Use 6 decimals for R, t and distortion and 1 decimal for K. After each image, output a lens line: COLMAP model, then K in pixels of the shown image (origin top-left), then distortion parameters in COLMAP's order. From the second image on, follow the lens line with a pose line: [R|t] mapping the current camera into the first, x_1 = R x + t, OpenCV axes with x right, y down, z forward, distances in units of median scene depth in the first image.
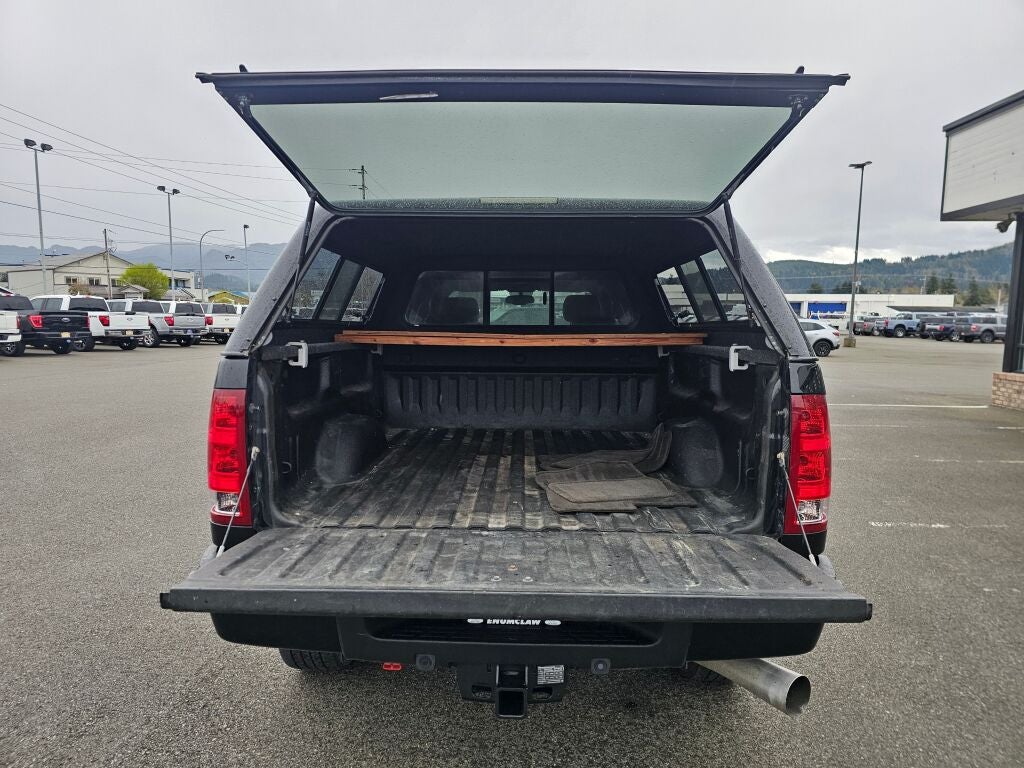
lens RADIAL K [[683.8, 0, 504.1], [0, 683.8, 383.7], [0, 0, 1]] dist [0.062986, -0.050285]
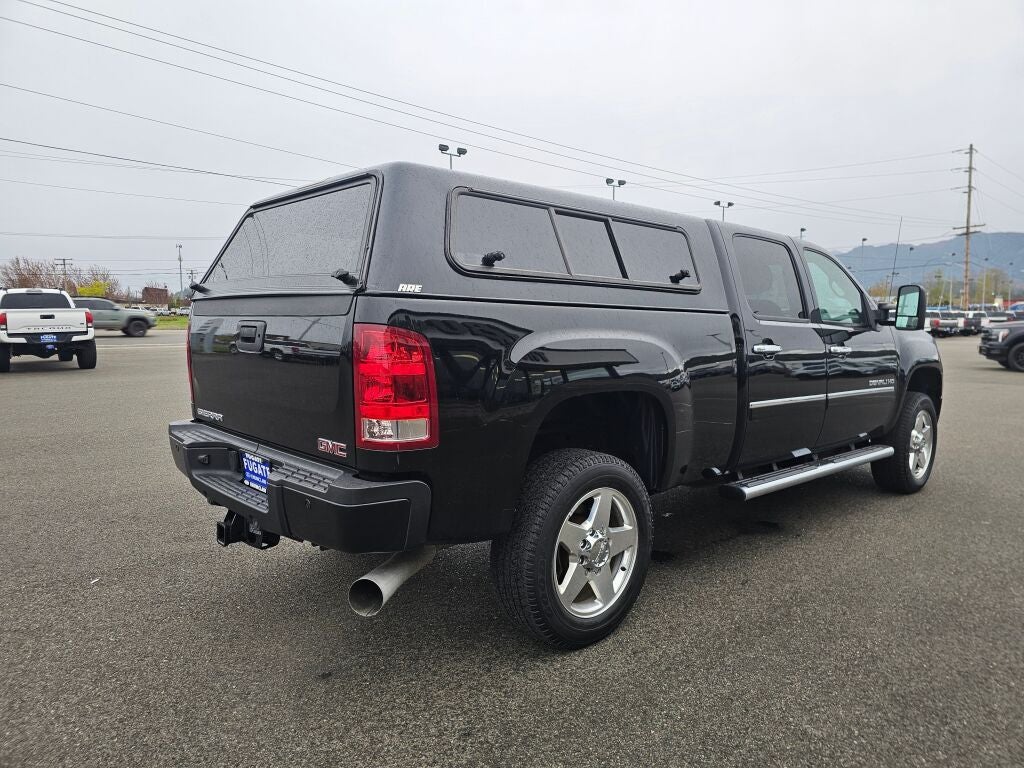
lens RADIAL K [[683.8, 0, 510.5], [0, 683.8, 381.4], [0, 0, 1]] dist [0.062986, -0.050285]
pose [[0.693191, 0.060010, -0.718251, 0.838272], [-0.070295, 0.997406, 0.015491, 0.045827], [0.717318, 0.039752, 0.695611, 0.240413]]
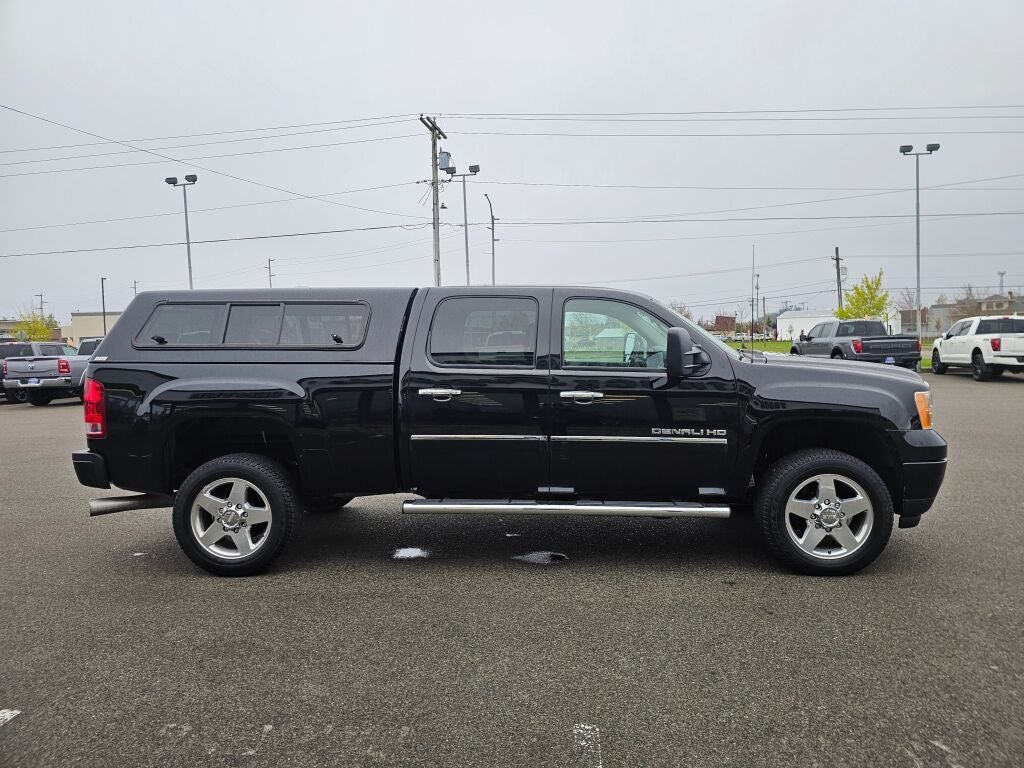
lens RADIAL K [[683.8, 0, 515.6], [0, 683.8, 373.2], [0, 0, 1]] dist [0.062986, -0.050285]
pose [[-0.024548, 0.031573, -0.999200, 1.657938], [-0.082194, 0.996053, 0.033493, -0.114426], [0.996314, 0.082950, -0.021856, 1.499433]]
